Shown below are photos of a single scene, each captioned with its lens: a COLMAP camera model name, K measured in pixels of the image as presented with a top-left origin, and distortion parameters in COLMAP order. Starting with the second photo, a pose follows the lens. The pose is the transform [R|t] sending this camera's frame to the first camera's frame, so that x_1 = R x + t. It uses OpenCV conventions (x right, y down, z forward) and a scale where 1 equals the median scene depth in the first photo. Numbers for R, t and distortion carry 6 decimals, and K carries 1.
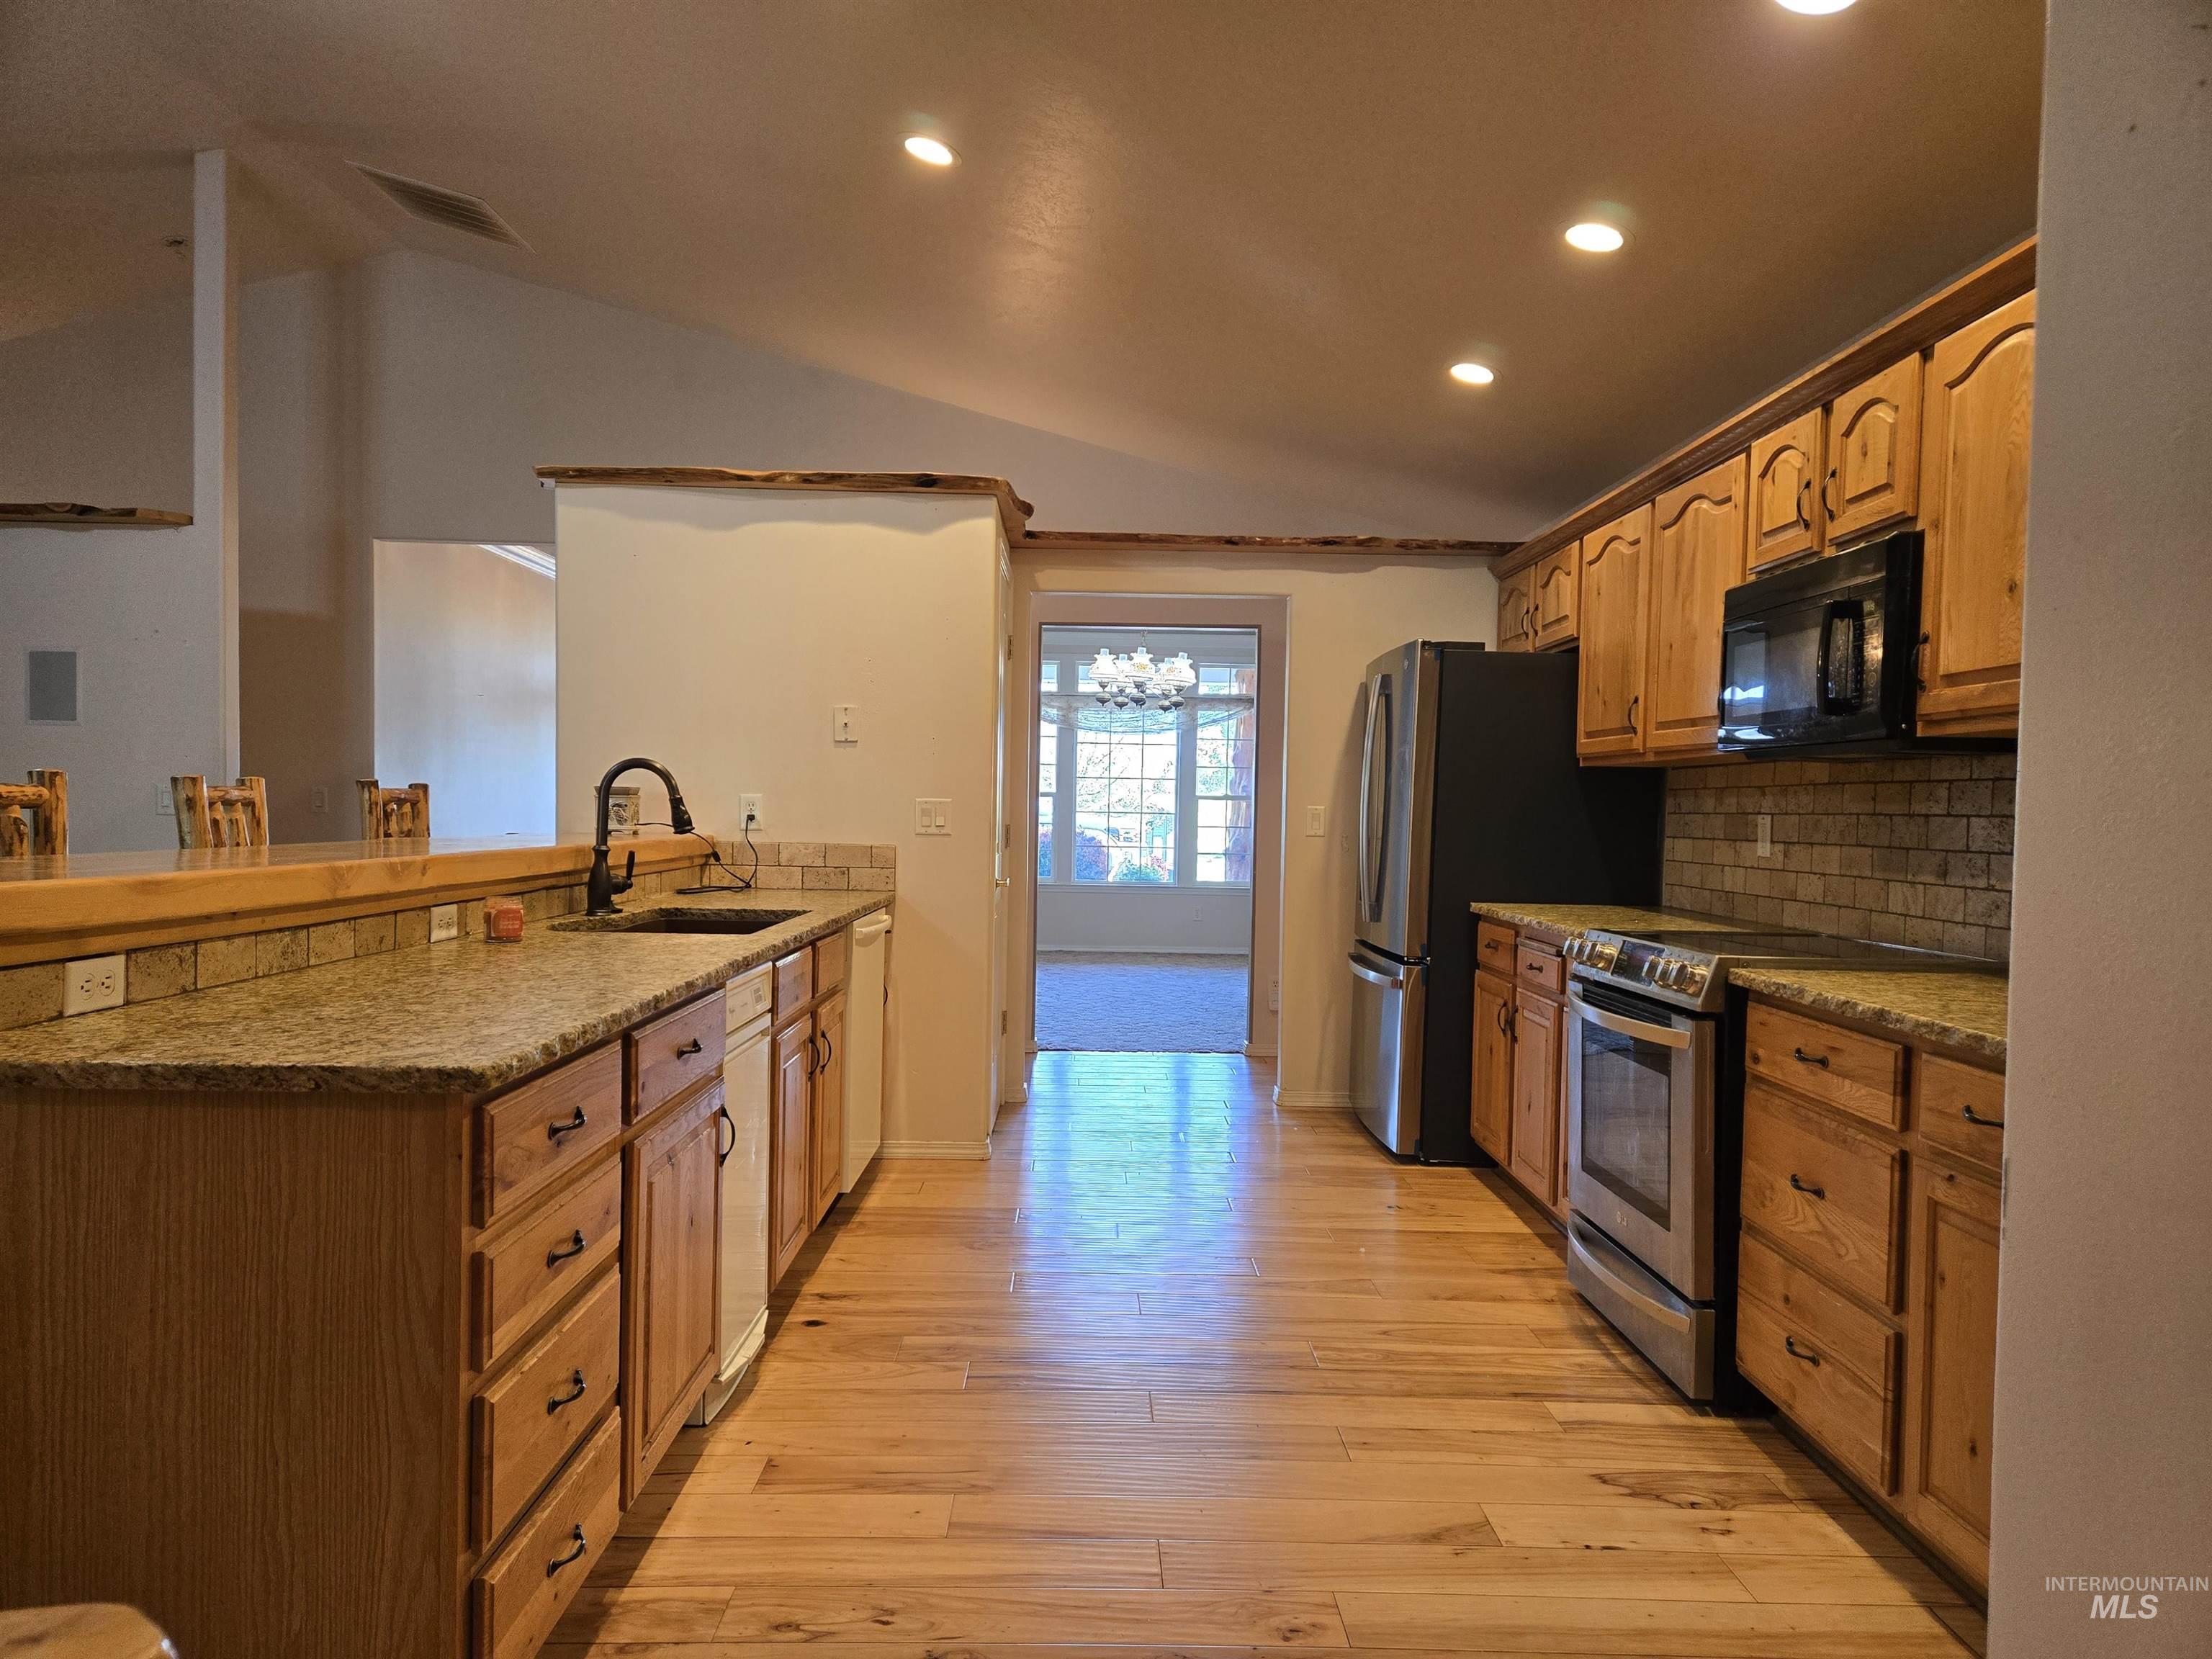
lens RADIAL K [[1471.3, 0, 1098.3], [0, 1471.3, 863.8], [0, 0, 1]] dist [0.082876, -0.063757]
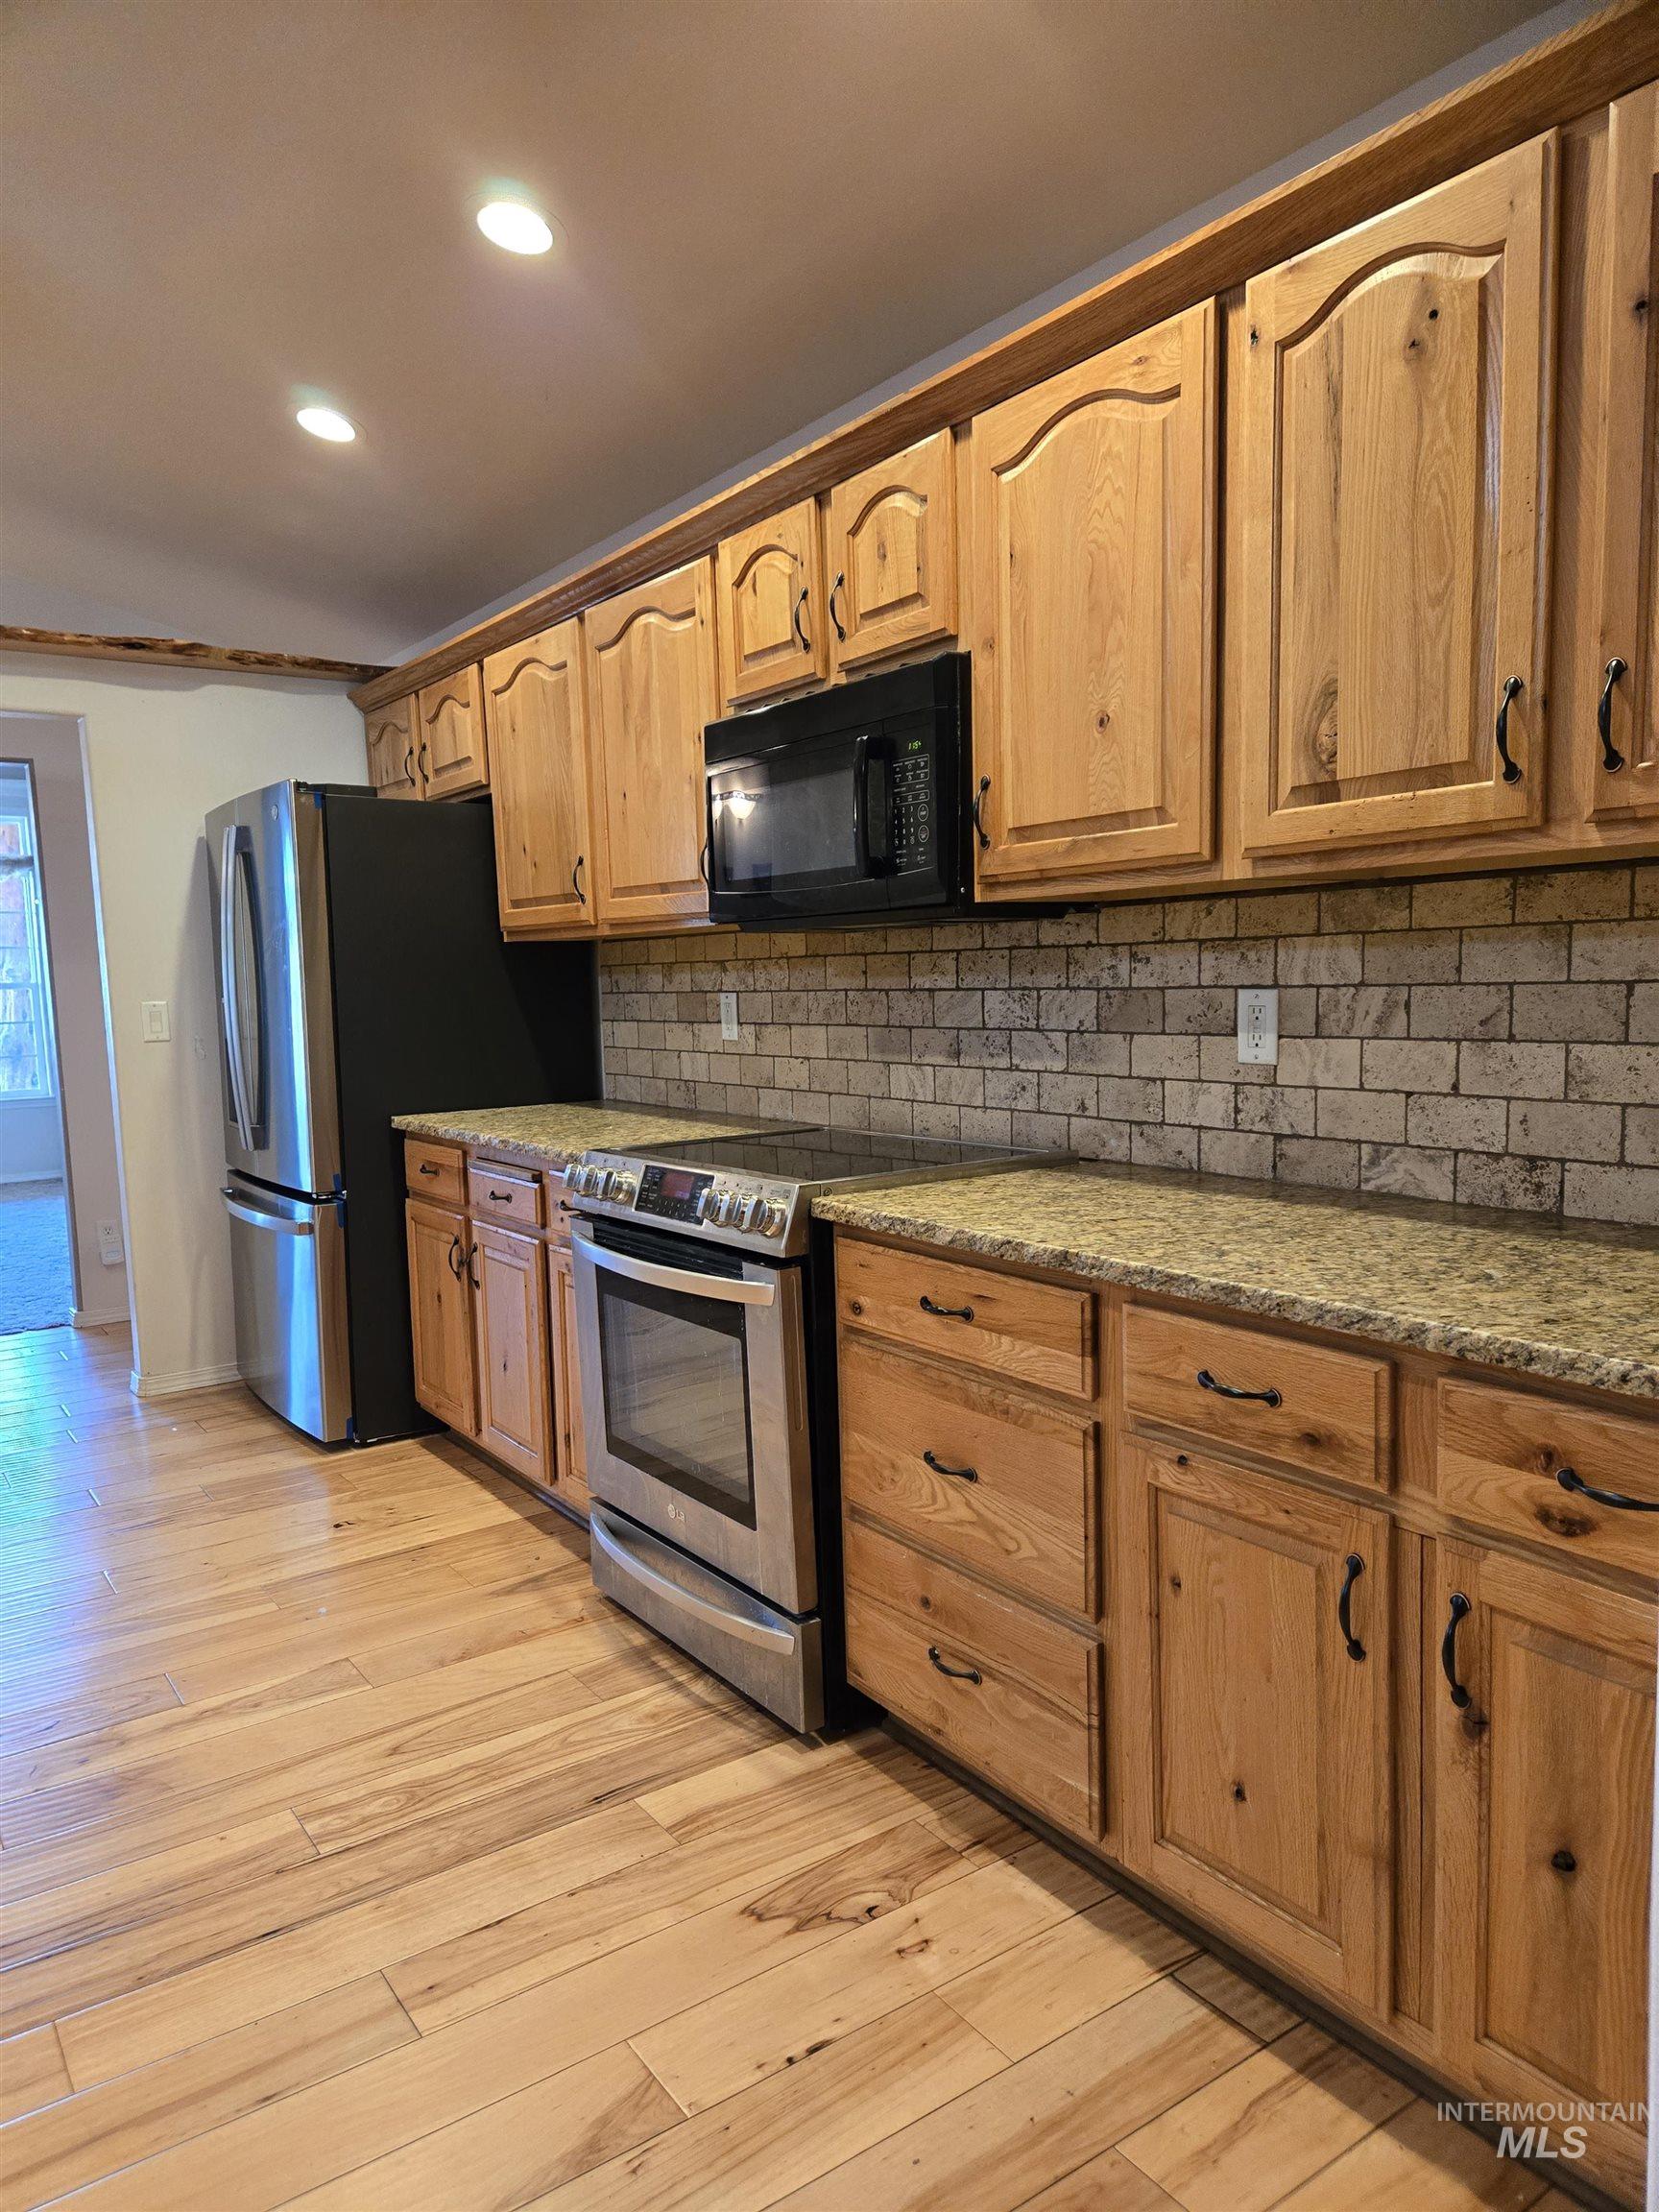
lens RADIAL K [[1473.5, 0, 795.3], [0, 1473.5, 1133.7], [0, 0, 1]] dist [0.079745, -0.071783]
pose [[0.829974, -0.104951, 0.547840, -0.010858], [0.067240, 0.993803, 0.088518, -0.030949], [-0.553735, -0.036631, 0.831887, 0.311487]]
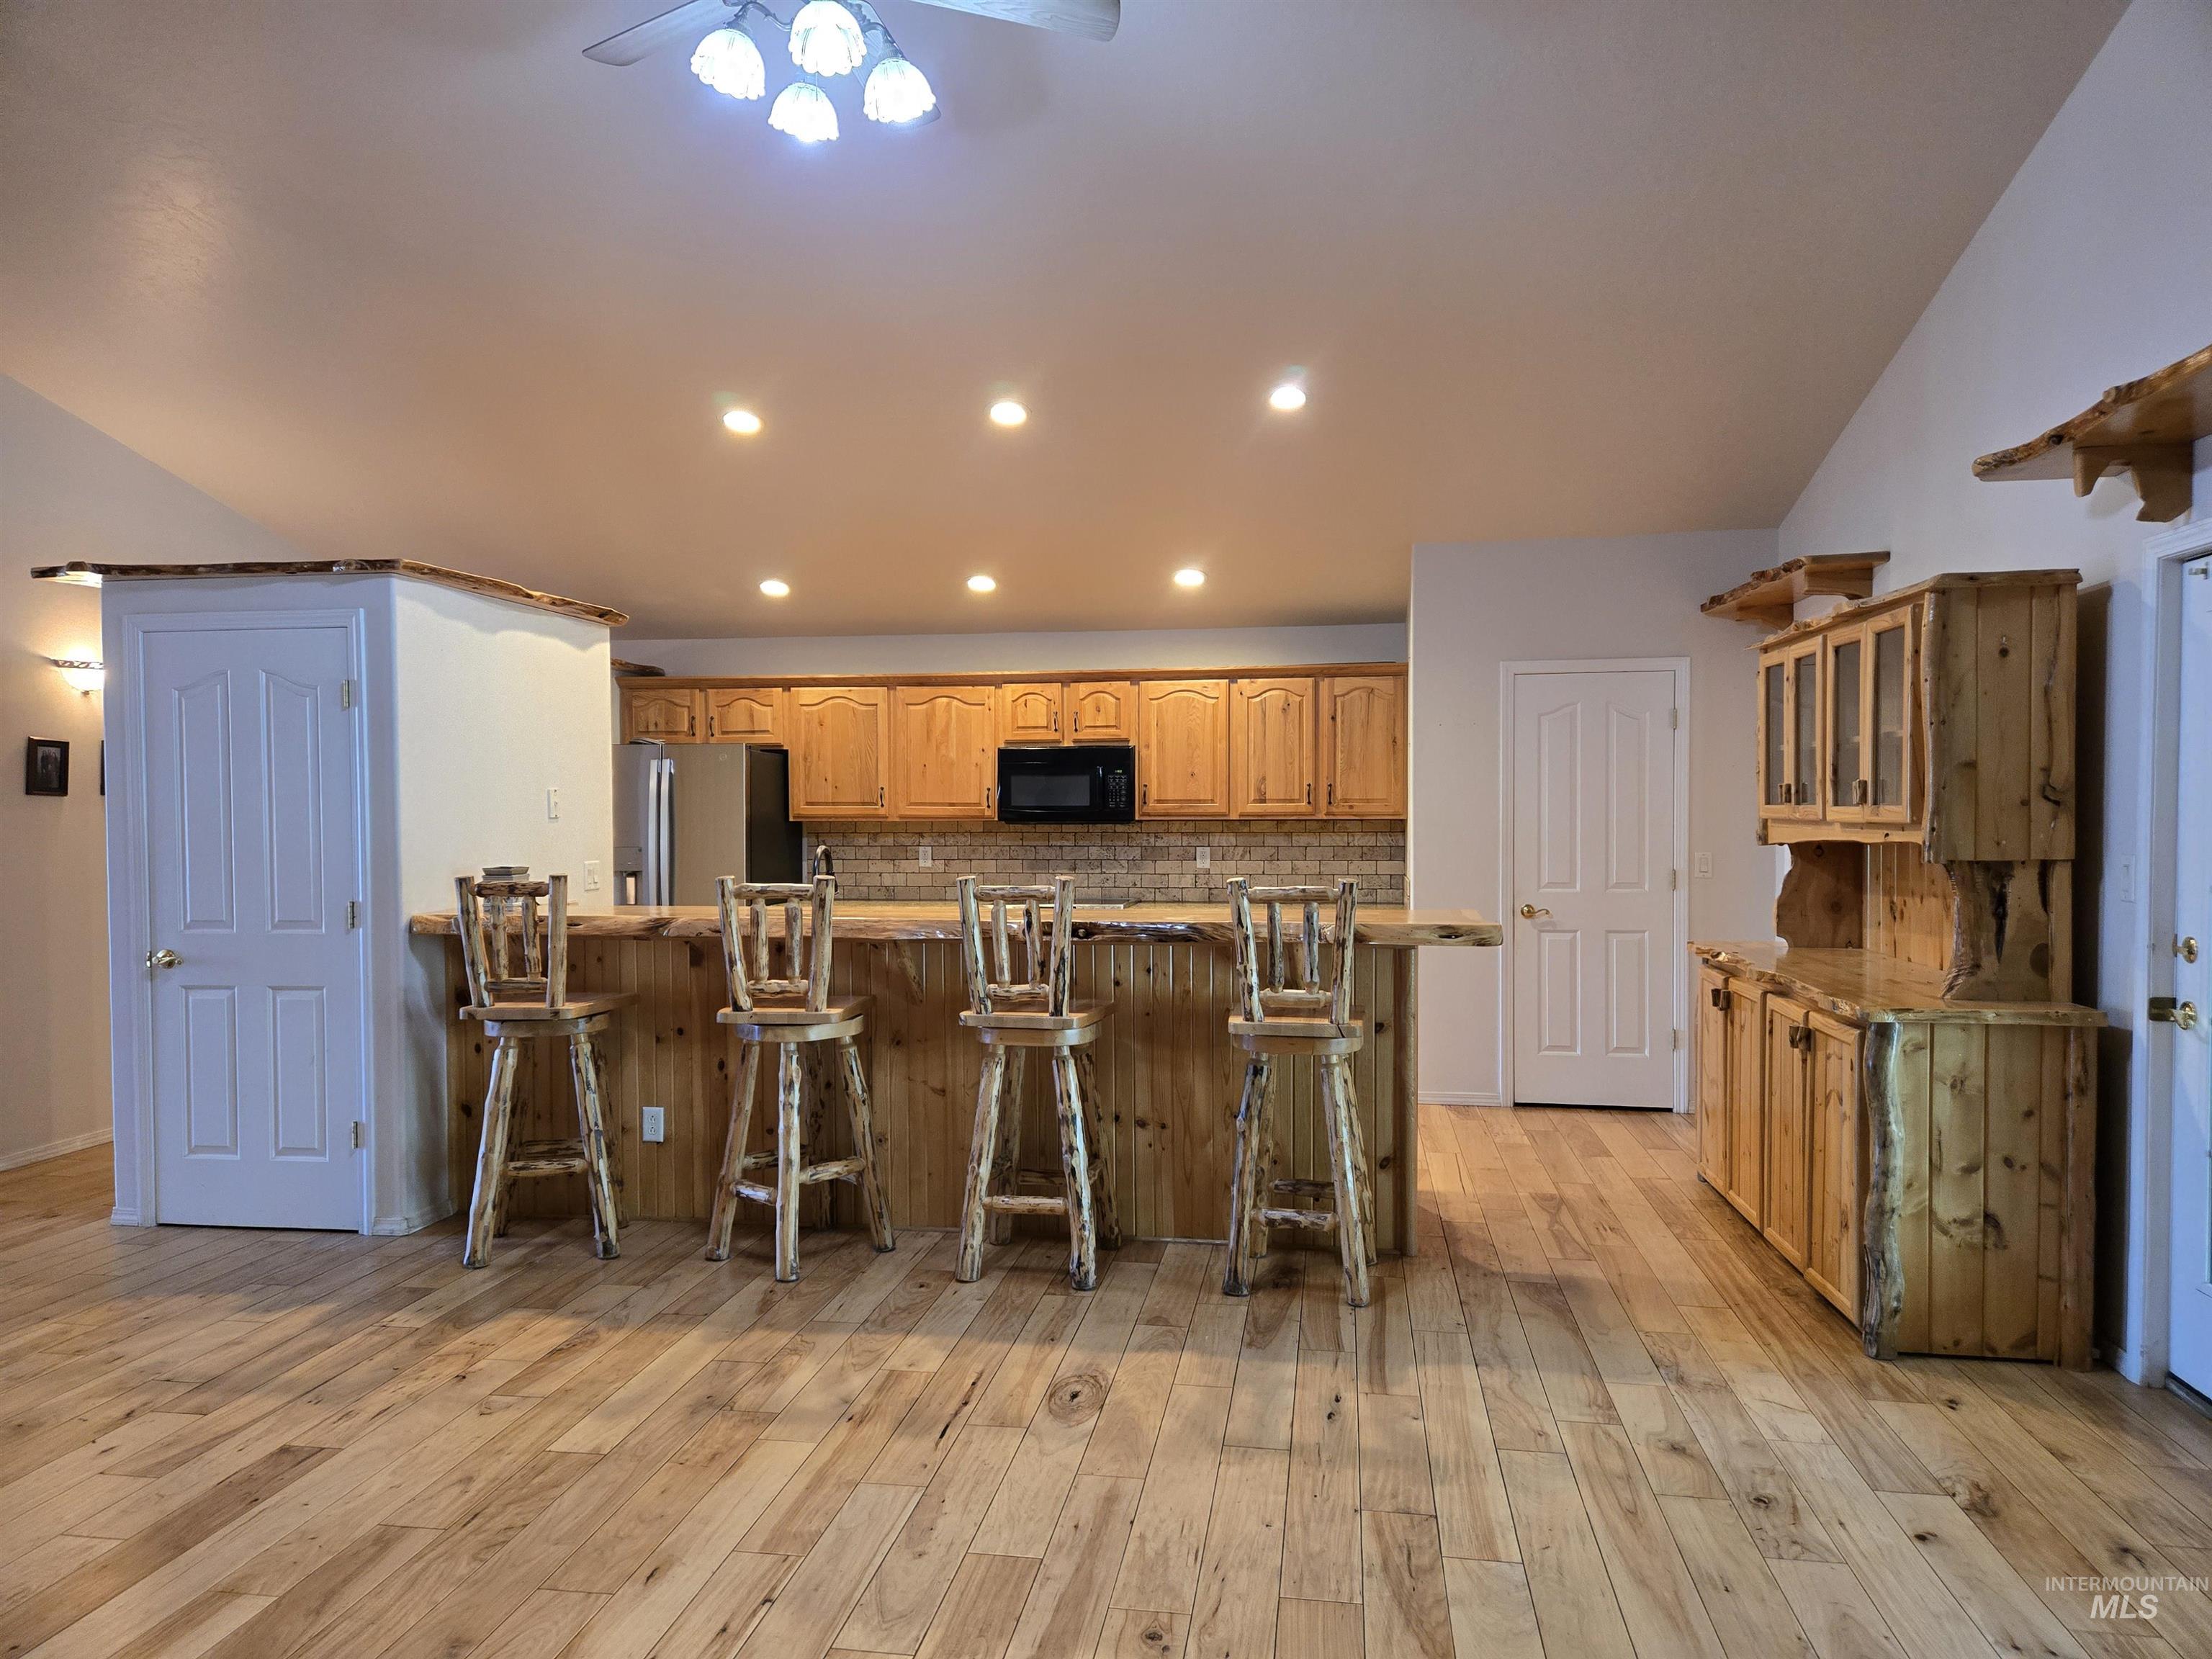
lens RADIAL K [[1471.3, 0, 1098.3], [0, 1471.3, 863.8], [0, 0, 1]] dist [0.082876, -0.063757]
pose [[0.171562, -0.058407, 0.983440, -1.896872], [0.045310, 0.997653, 0.051346, -0.128911], [-0.984131, 0.035751, 0.173806, 0.525682]]
